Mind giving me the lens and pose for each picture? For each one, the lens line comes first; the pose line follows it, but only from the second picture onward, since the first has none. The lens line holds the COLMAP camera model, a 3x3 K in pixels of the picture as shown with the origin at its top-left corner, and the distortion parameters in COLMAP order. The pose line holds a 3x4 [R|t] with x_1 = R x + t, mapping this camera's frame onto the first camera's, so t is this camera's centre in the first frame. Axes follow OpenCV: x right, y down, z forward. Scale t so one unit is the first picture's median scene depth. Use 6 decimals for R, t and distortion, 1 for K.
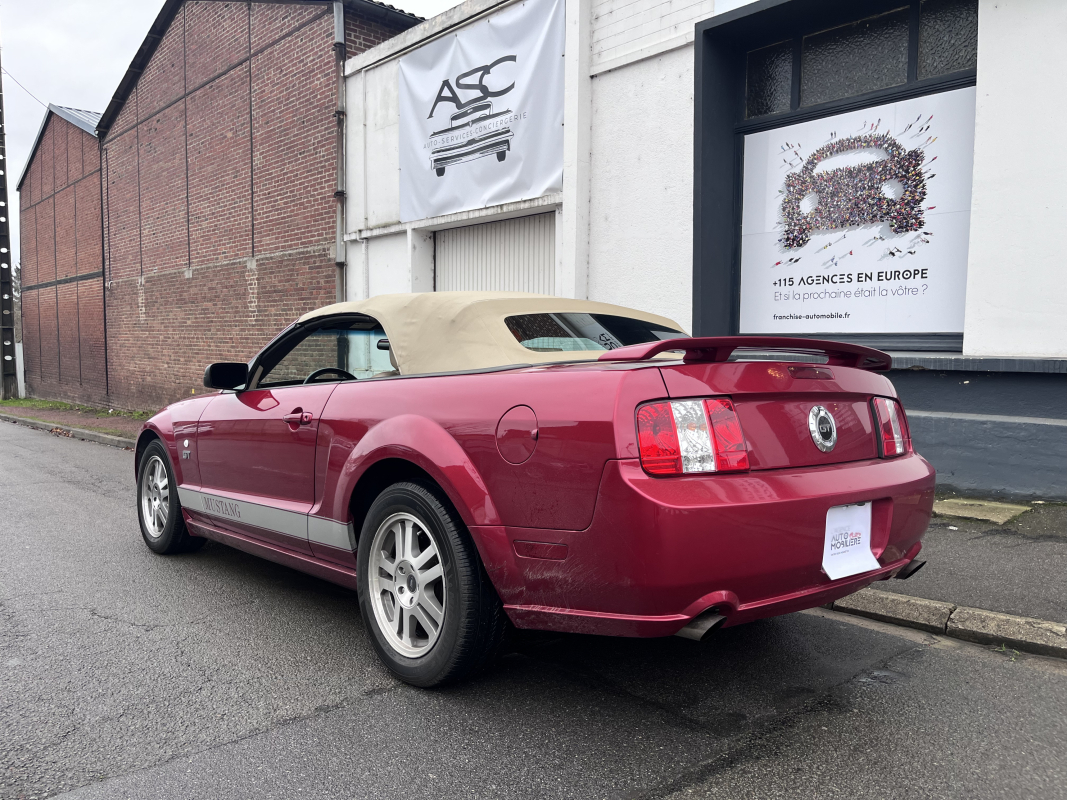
lens RADIAL K [[810.9, 0, 542.3], [0, 810.9, 402.0], [0, 0, 1]] dist [0.064363, -0.088059]
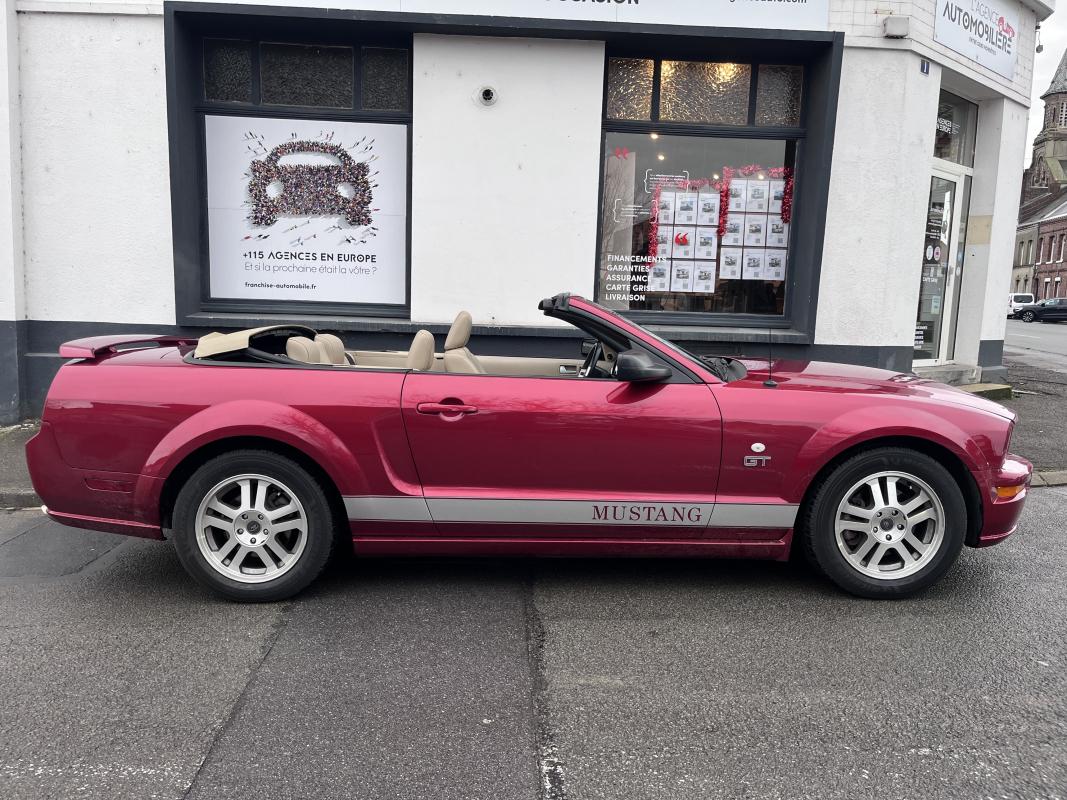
lens RADIAL K [[810.9, 0, 532.1], [0, 810.9, 401.1], [0, 0, 1]] dist [0.064363, -0.088059]
pose [[0.636292, -0.087129, 0.766512, -0.366156], [0.029761, 0.995634, 0.088468, -0.031305], [-0.770874, -0.033479, 0.636108, -0.048623]]
